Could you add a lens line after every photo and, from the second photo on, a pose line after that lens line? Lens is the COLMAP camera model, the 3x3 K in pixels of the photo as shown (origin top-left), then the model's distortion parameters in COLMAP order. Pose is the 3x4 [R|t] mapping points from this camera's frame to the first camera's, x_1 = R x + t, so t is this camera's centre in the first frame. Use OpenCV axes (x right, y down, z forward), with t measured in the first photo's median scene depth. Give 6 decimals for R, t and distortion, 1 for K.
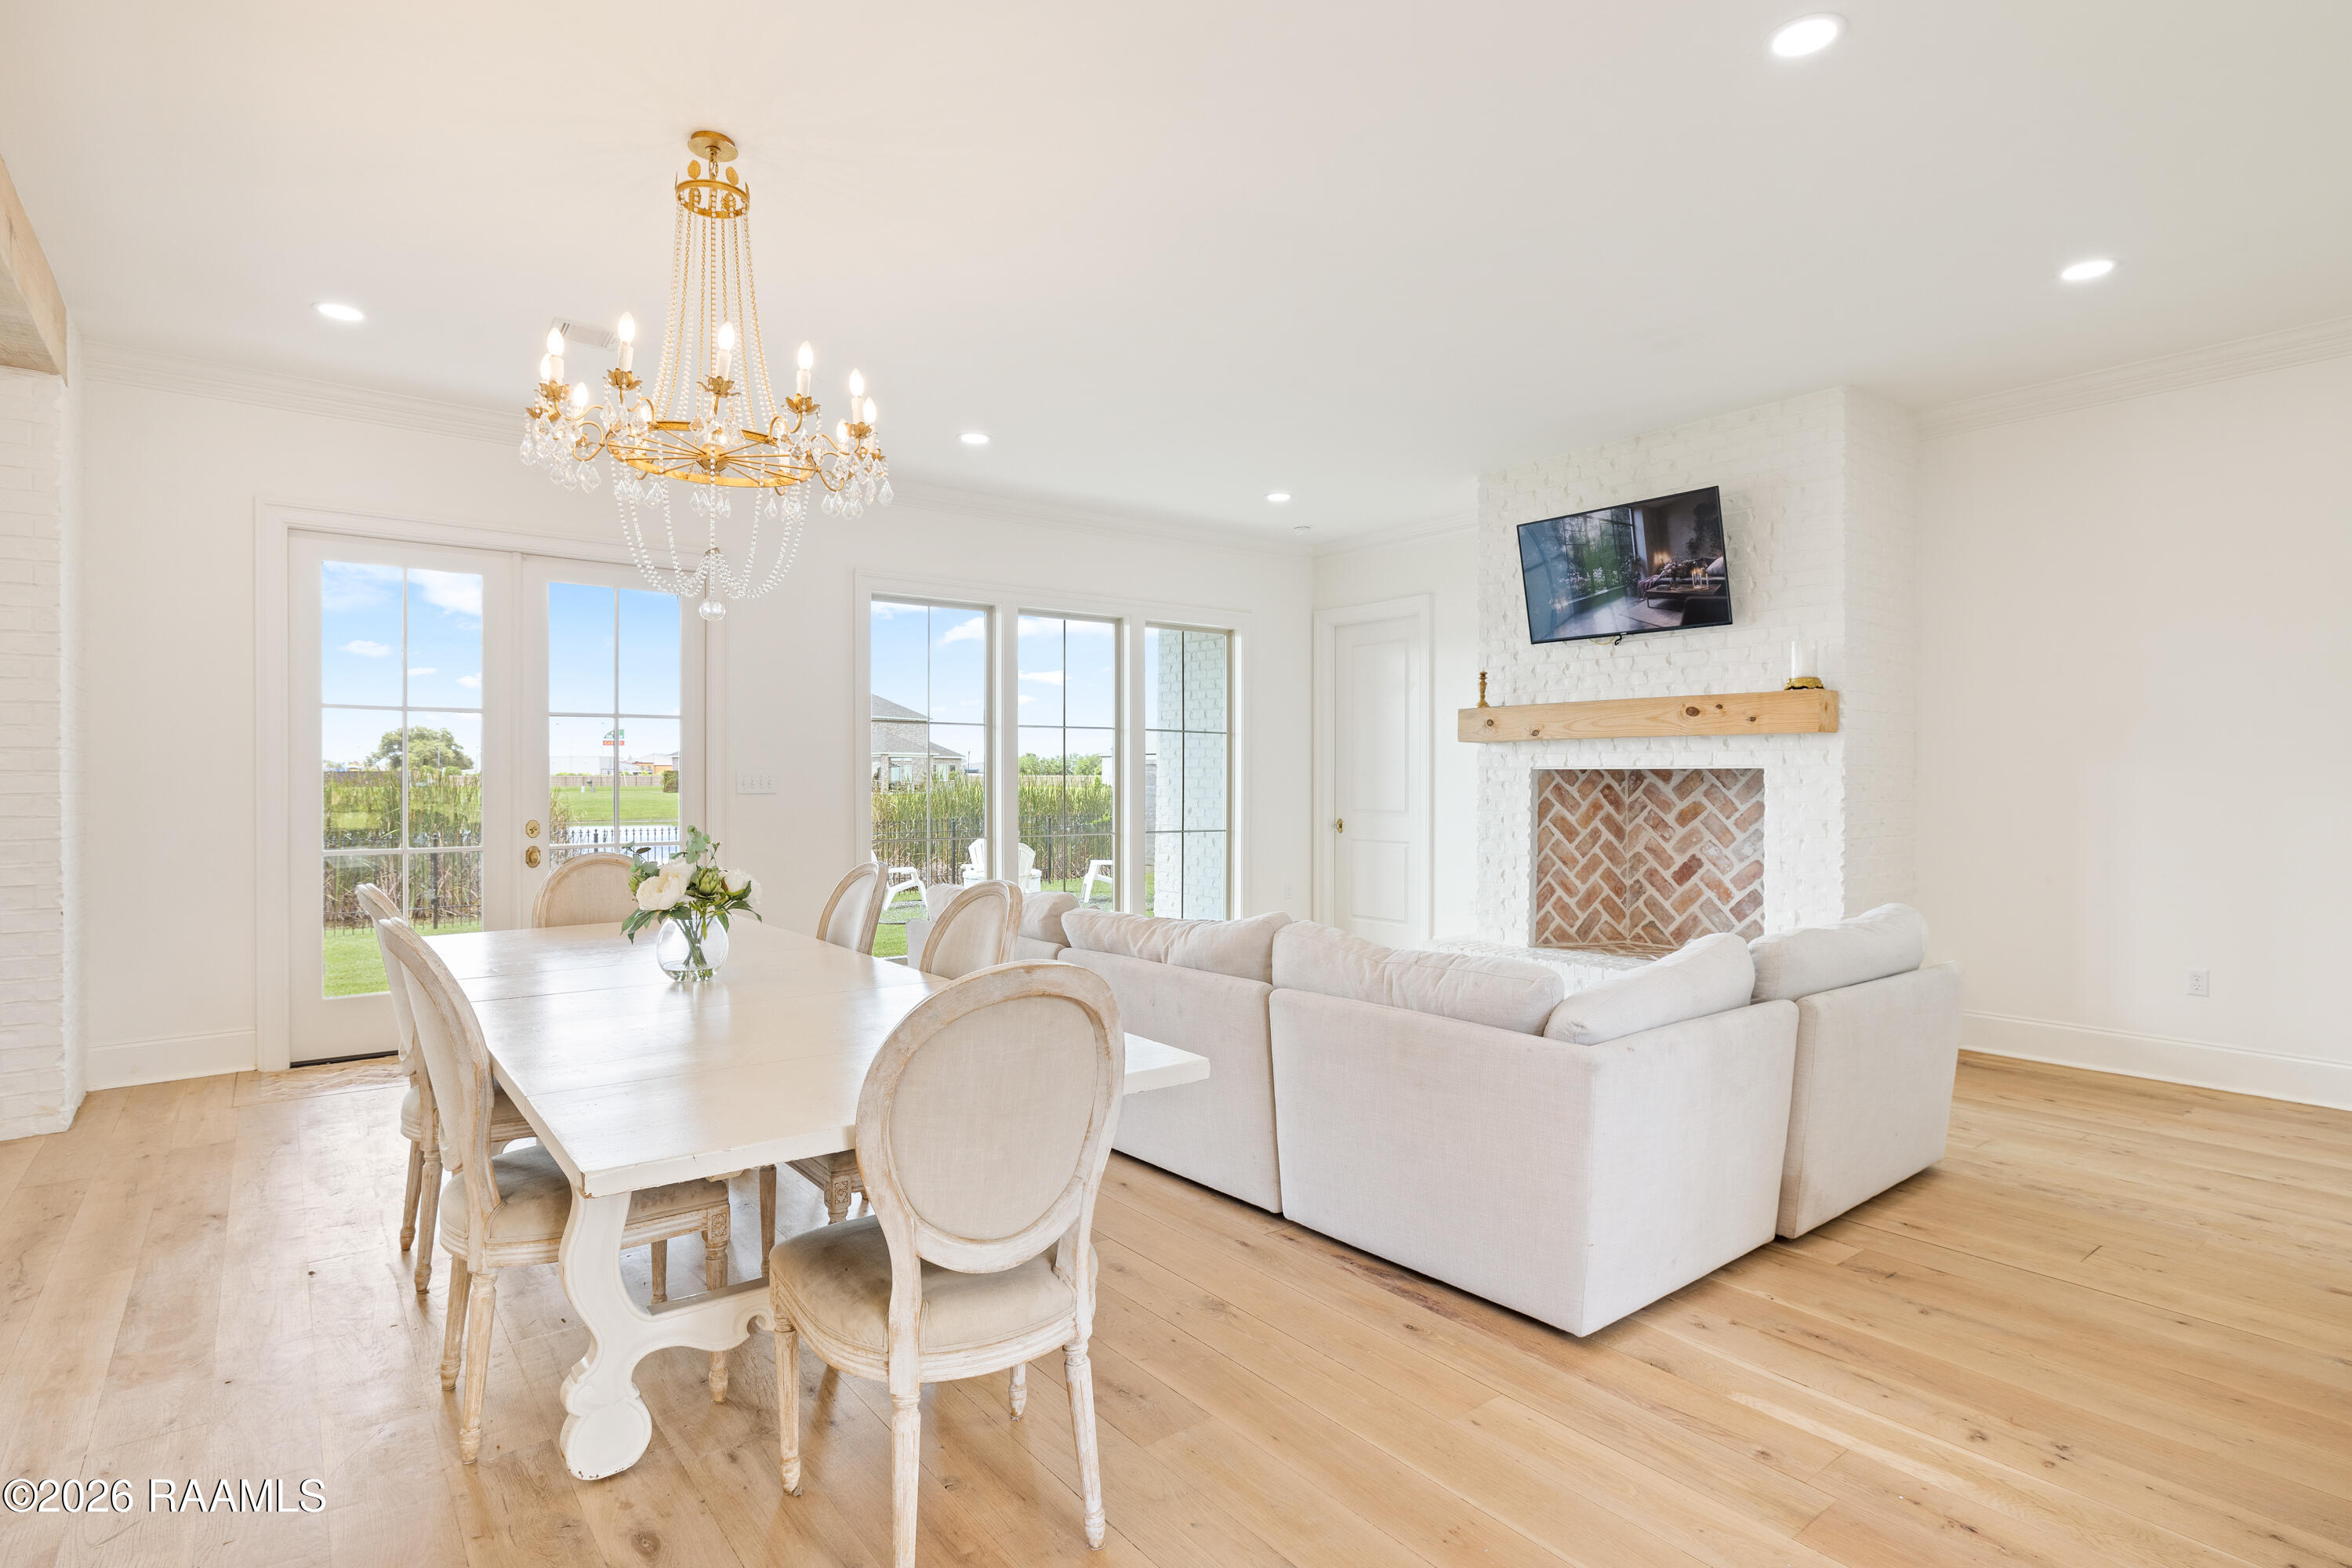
lens RADIAL K [[1173.9, 0, 1194.5], [0, 1173.9, 786.5], [0, 0, 1]] dist [-0.008600, 0.001582]
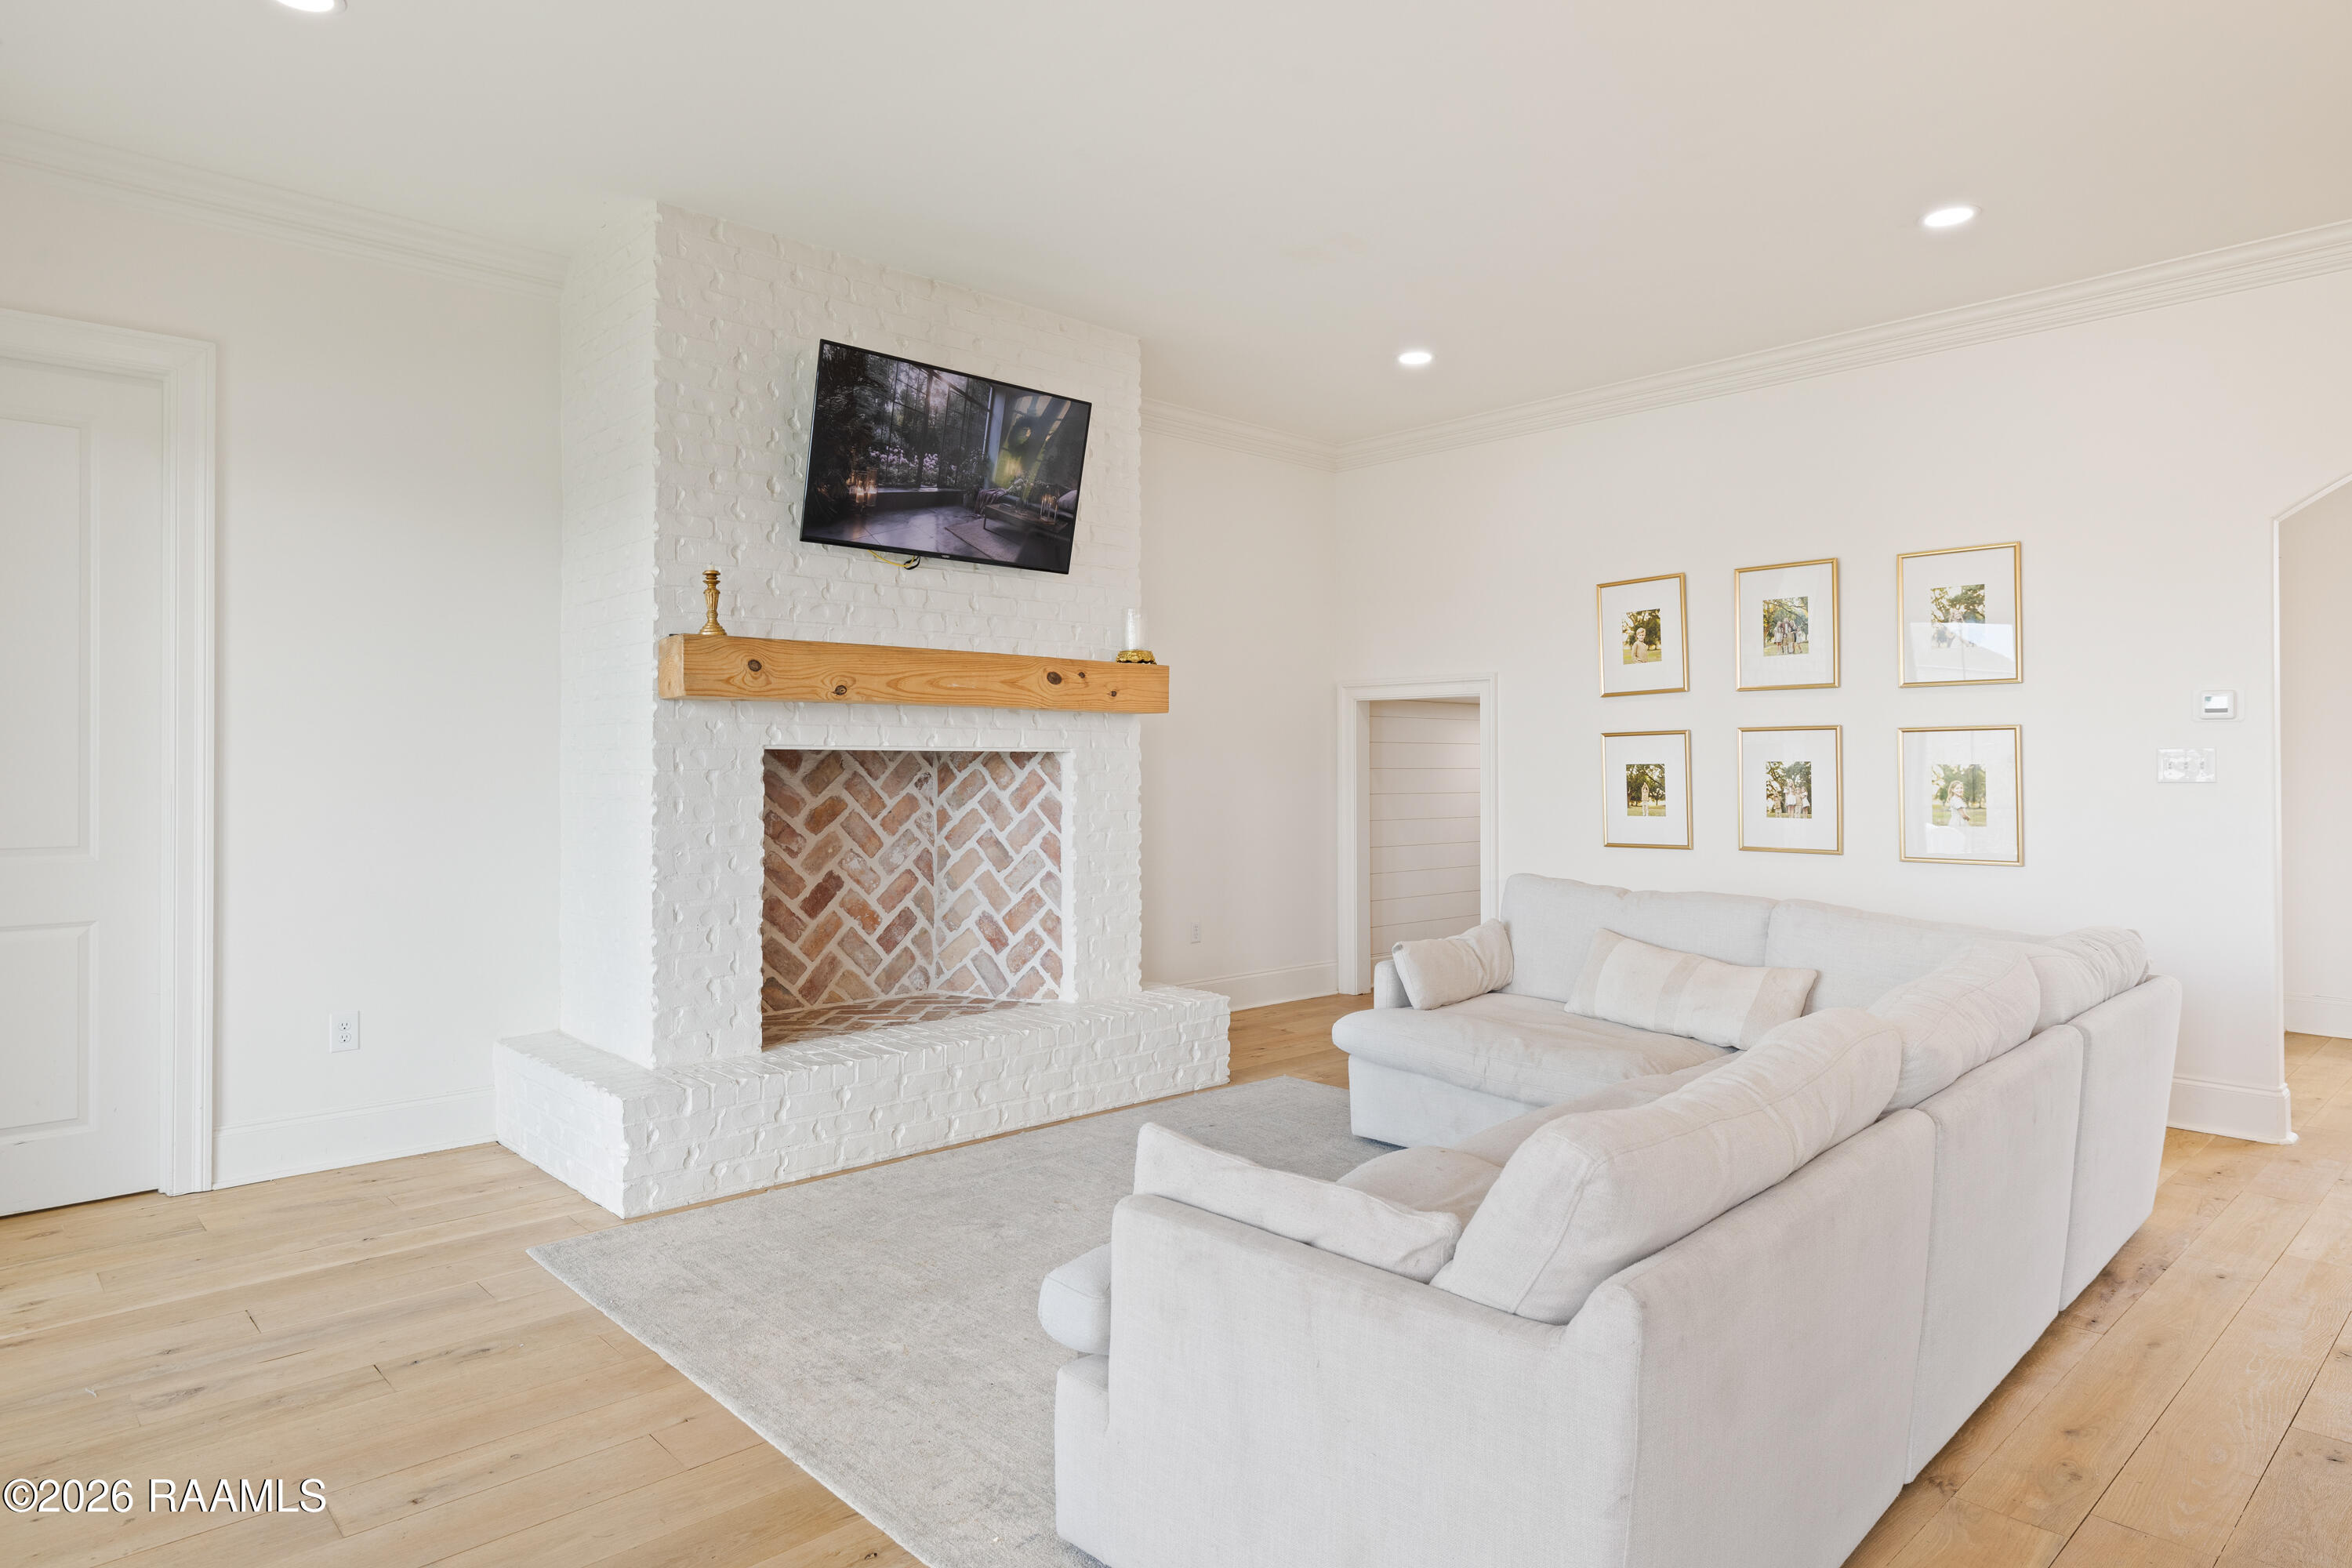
lens RADIAL K [[1360.3, 0, 1154.7], [0, 1360.3, 750.2], [0, 0, 1]] dist [0.001994, -0.002224]
pose [[-0.080094, 0.010475, 0.996732, -0.419527], [0.009525, 0.999907, -0.009743, -0.005633], [-0.996742, 0.008713, -0.080186, 0.878205]]
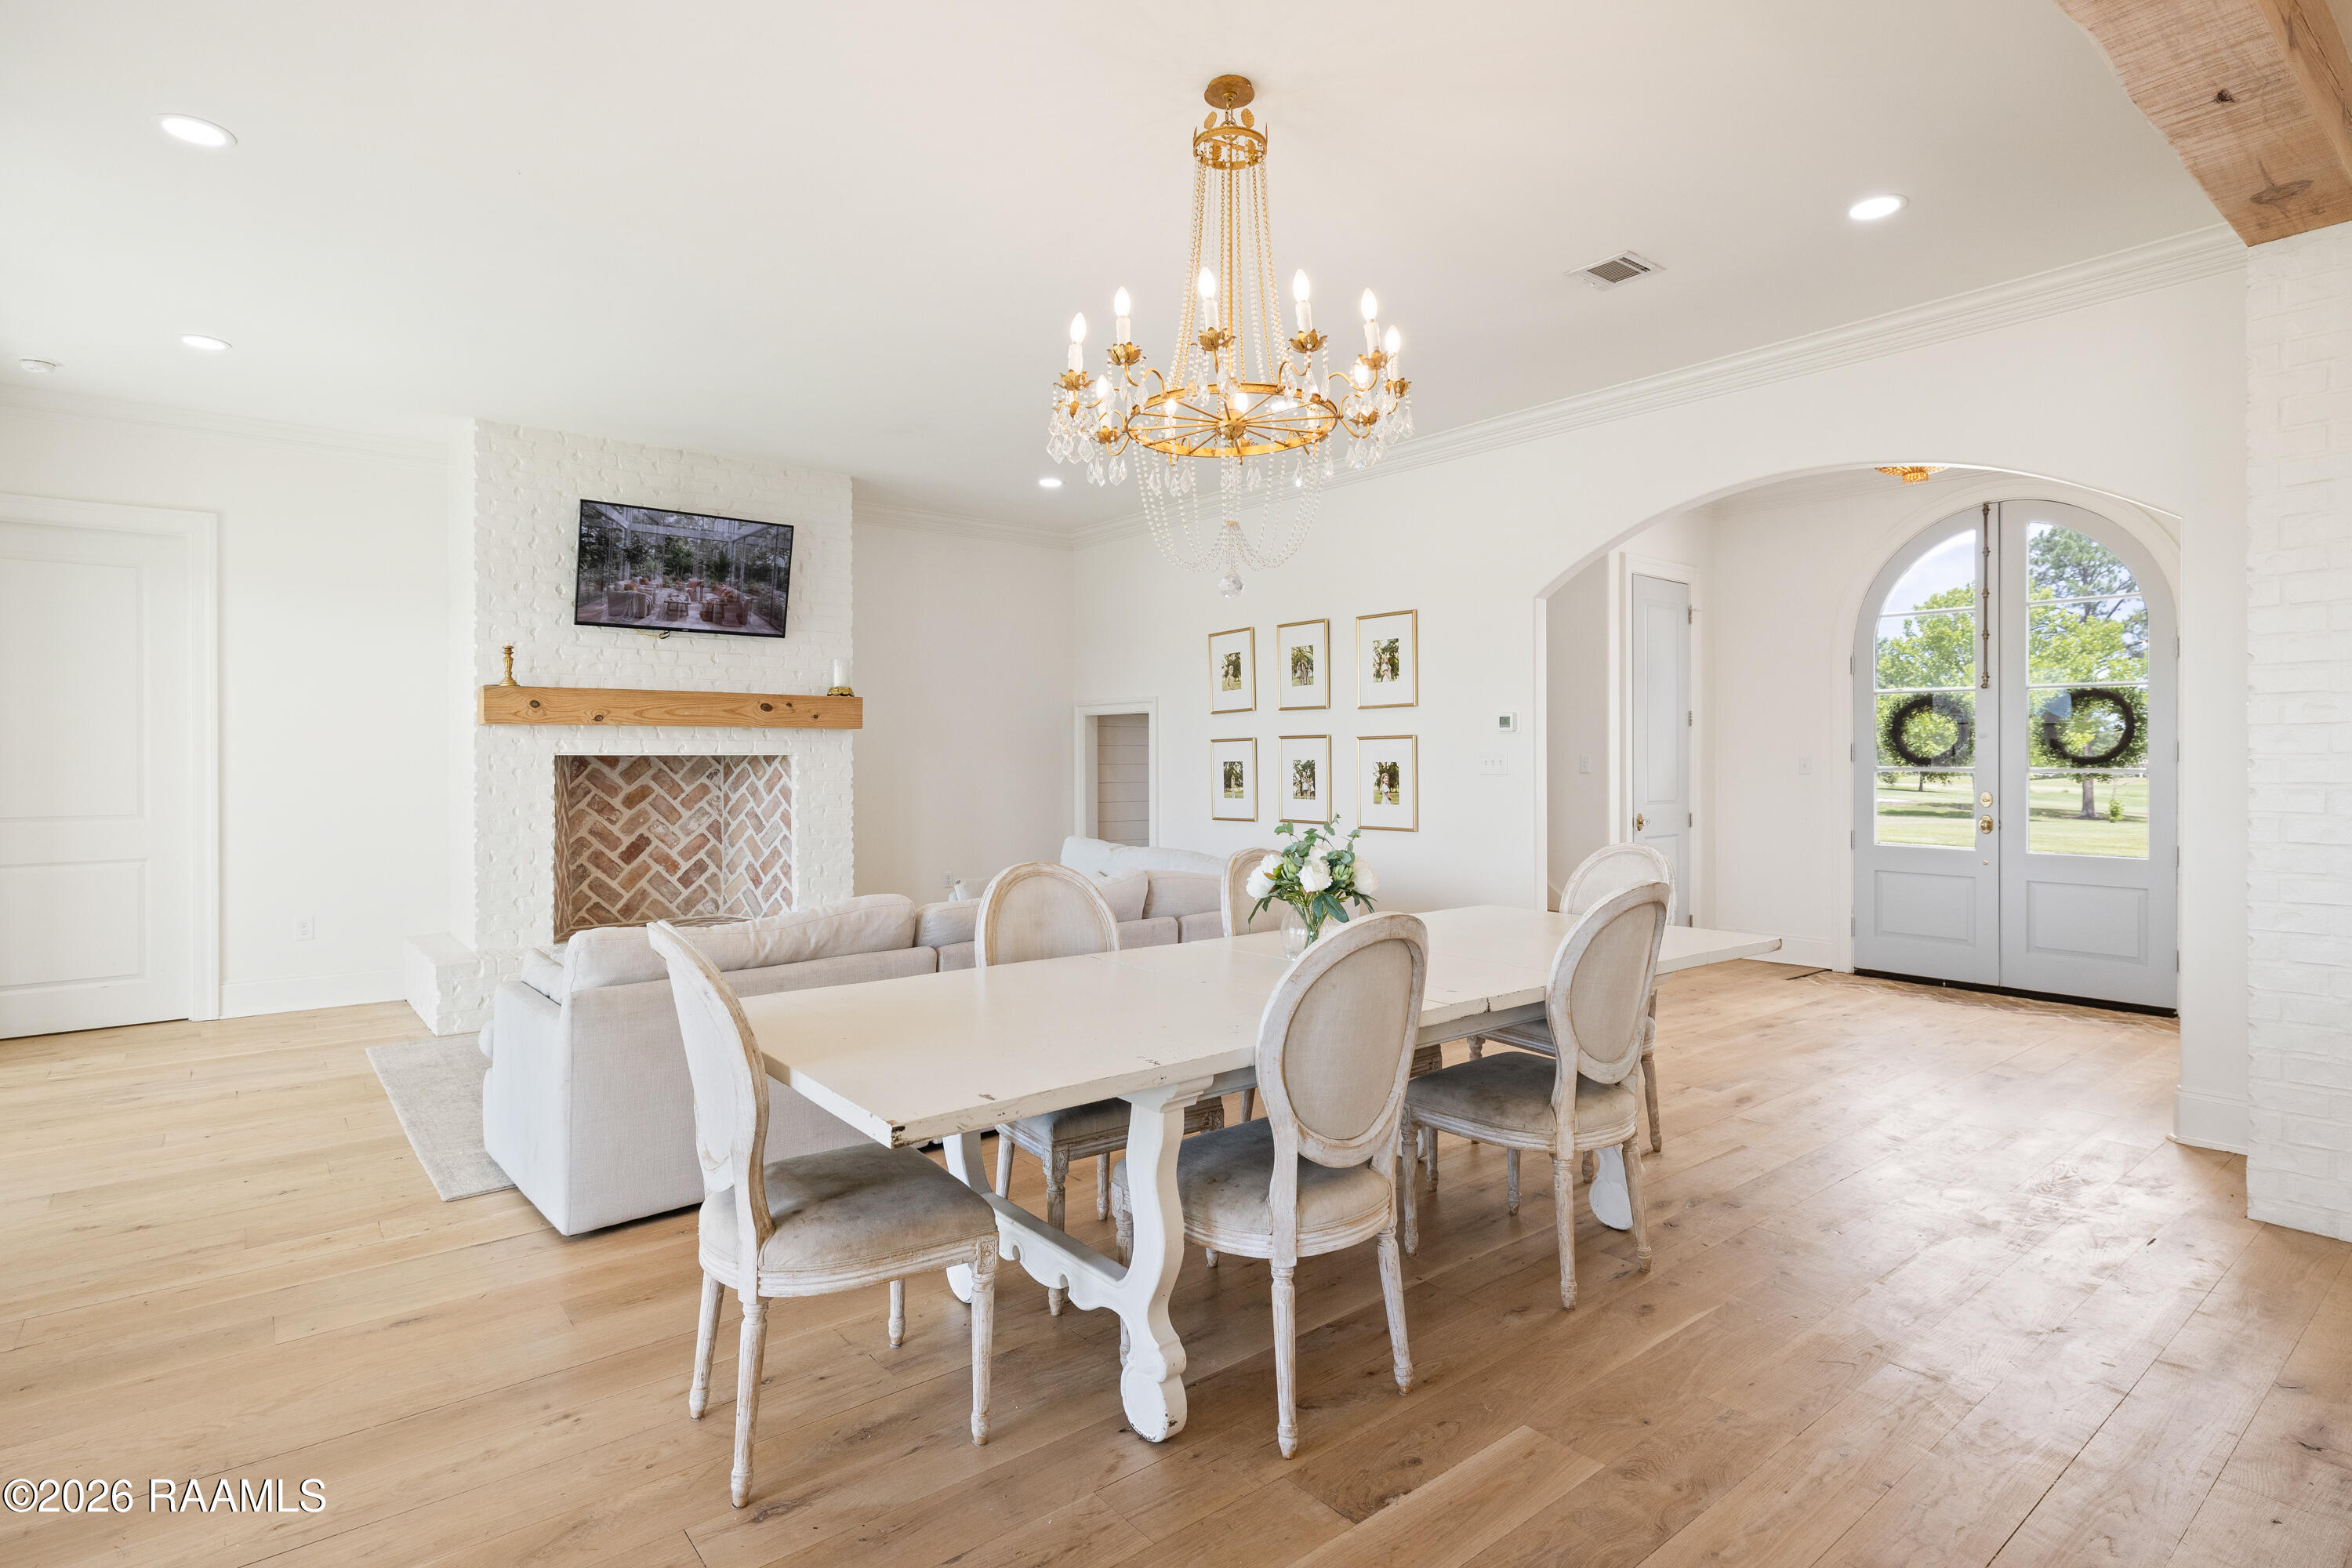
lens RADIAL K [[1173.9, 0, 1155.0], [0, 1173.9, 755.6], [0, 0, 1]] dist [-0.008600, 0.001582]
pose [[-0.009721, 0.002199, 0.999950, -0.673028], [0.012501, 0.999920, -0.002077, -0.006407], [-0.999875, 0.012480, -0.009748, 0.538882]]
